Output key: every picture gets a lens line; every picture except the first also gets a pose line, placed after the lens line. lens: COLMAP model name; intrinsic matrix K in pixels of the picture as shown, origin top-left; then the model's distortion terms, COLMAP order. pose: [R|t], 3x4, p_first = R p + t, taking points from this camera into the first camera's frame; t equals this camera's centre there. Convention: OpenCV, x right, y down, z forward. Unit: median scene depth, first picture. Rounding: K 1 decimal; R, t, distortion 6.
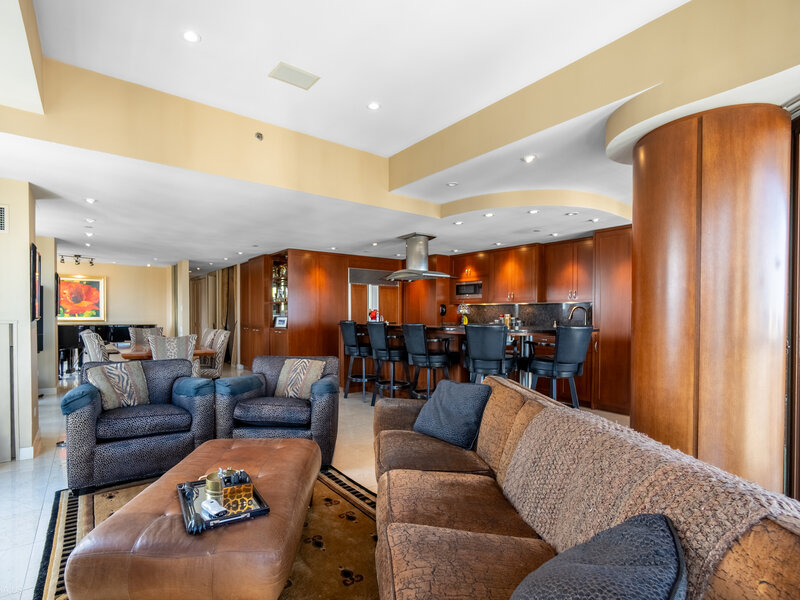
lens RADIAL K [[396.5, 0, 367.2], [0, 396.5, 314.8], [0, 0, 1]] dist [0.002439, 0.000149]
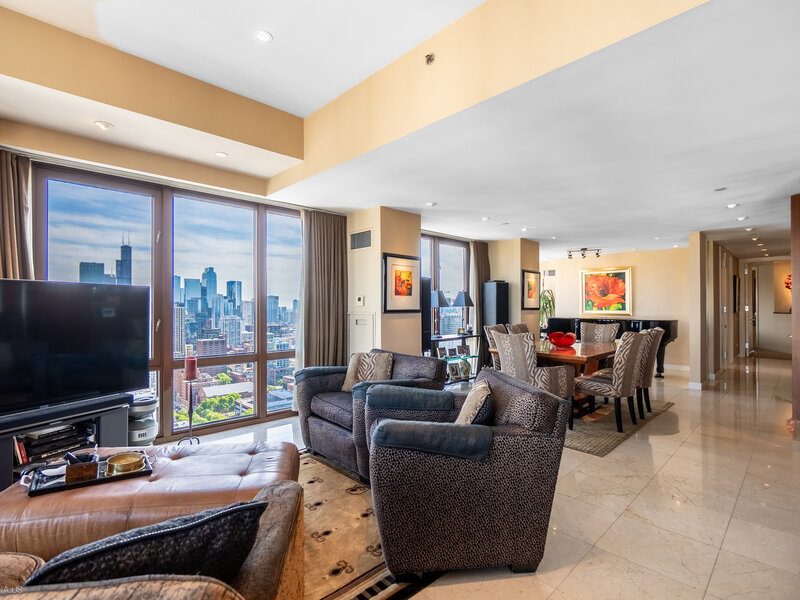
lens RADIAL K [[393.1, 0, 379.6], [0, 393.1, 305.2], [0, 0, 1]] dist [-0.001013, -0.000403]
pose [[0.125561, -0.007855, -0.992055, 0.208034], [-0.000367, 0.999968, -0.007964, 0.000308], [0.992086, 0.001365, 0.125554, 0.413004]]
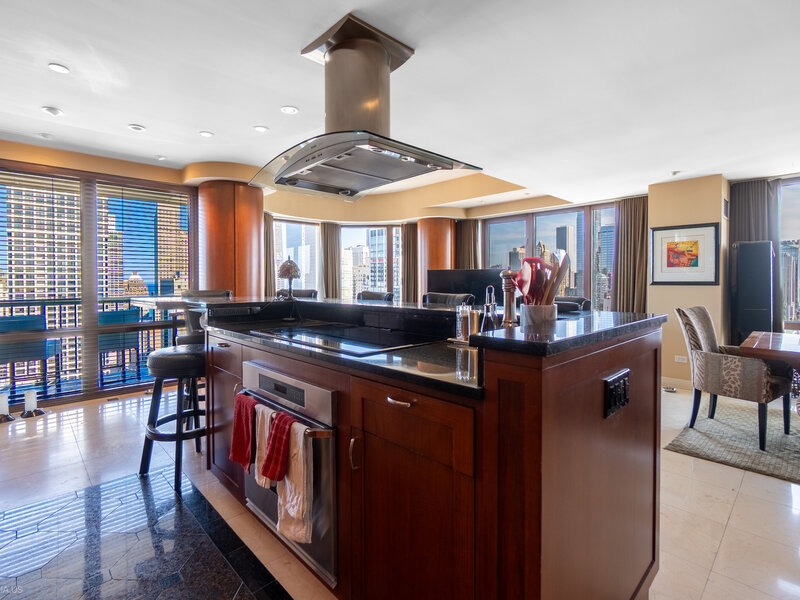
lens RADIAL K [[397.5, 0, 398.0], [0, 397.5, 285.3], [0, 0, 1]] dist [-0.004398, -0.000696]
pose [[-0.989179, 0.000785, -0.146708, 0.115548], [-0.001447, 0.999885, 0.015107, -0.000447], [0.146703, 0.015156, -0.989064, 1.116729]]
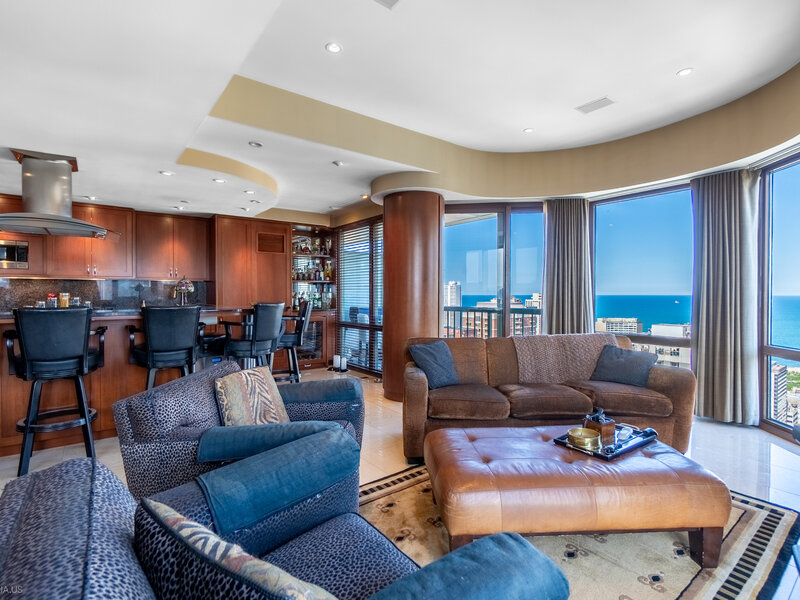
lens RADIAL K [[389.1, 0, 391.7], [0, 389.1, 292.4], [0, 0, 1]] dist [-0.004203, -0.000019]
pose [[-0.033255, -0.004097, 0.999438, -0.385279], [0.006465, 0.999970, 0.004314, -0.001310], [-0.999426, 0.006605, -0.033228, 0.424912]]
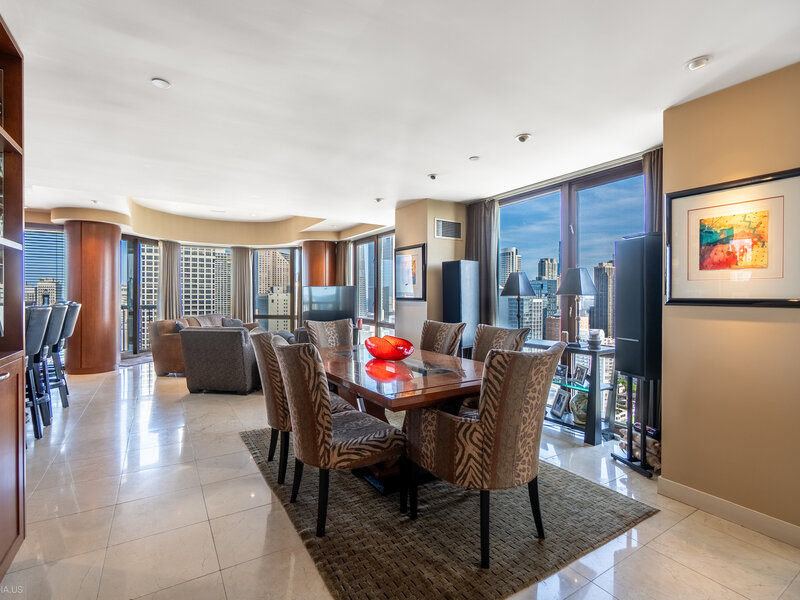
lens RADIAL K [[384.8, 0, 392.6], [0, 384.8, 300.0], [0, 0, 1]] dist [-0.001232, -0.000163]
pose [[-0.997776, -0.006972, 0.066288, -0.462795], [-0.006067, 0.999886, 0.013855, -0.002967], [-0.066377, 0.013422, -0.997704, 1.228477]]
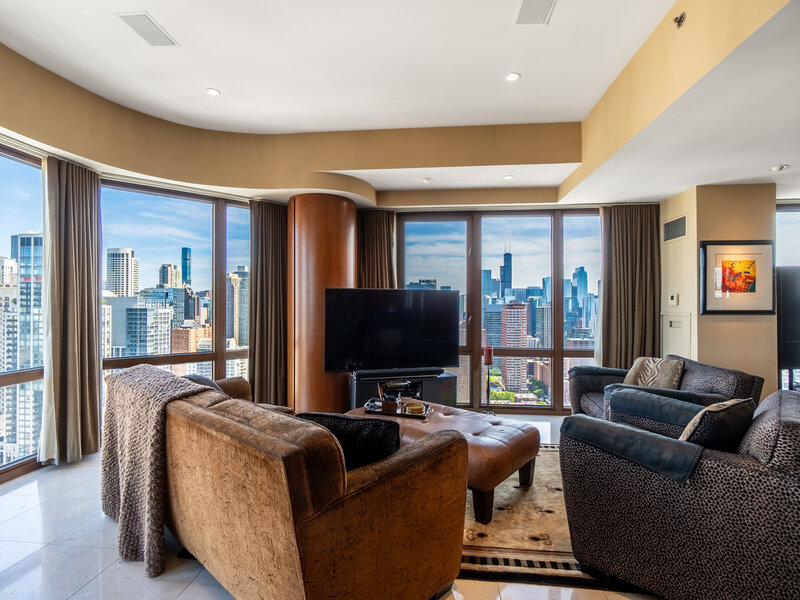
lens RADIAL K [[388.2, 0, 399.3], [0, 388.2, 303.3], [0, 0, 1]] dist [-0.000659, -0.000346]
pose [[-0.655476, -0.010669, -0.755140, 0.235434], [-0.006575, 0.999943, -0.008420, 0.000596], [0.755187, -0.000554, -0.655509, 0.534152]]
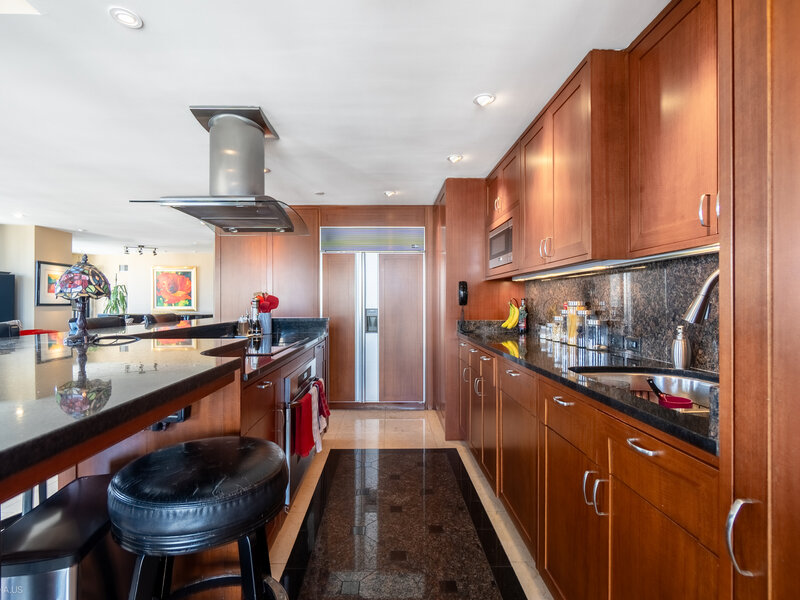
lens RADIAL K [[388.2, 0, 399.3], [0, 388.2, 303.3], [0, 0, 1]] dist [-0.000659, -0.000346]
pose [[0.827346, -0.002516, -0.561687, 0.421587], [0.000555, 0.999993, -0.003662, 0.001816], [0.561692, 0.002718, 0.827342, 0.619087]]
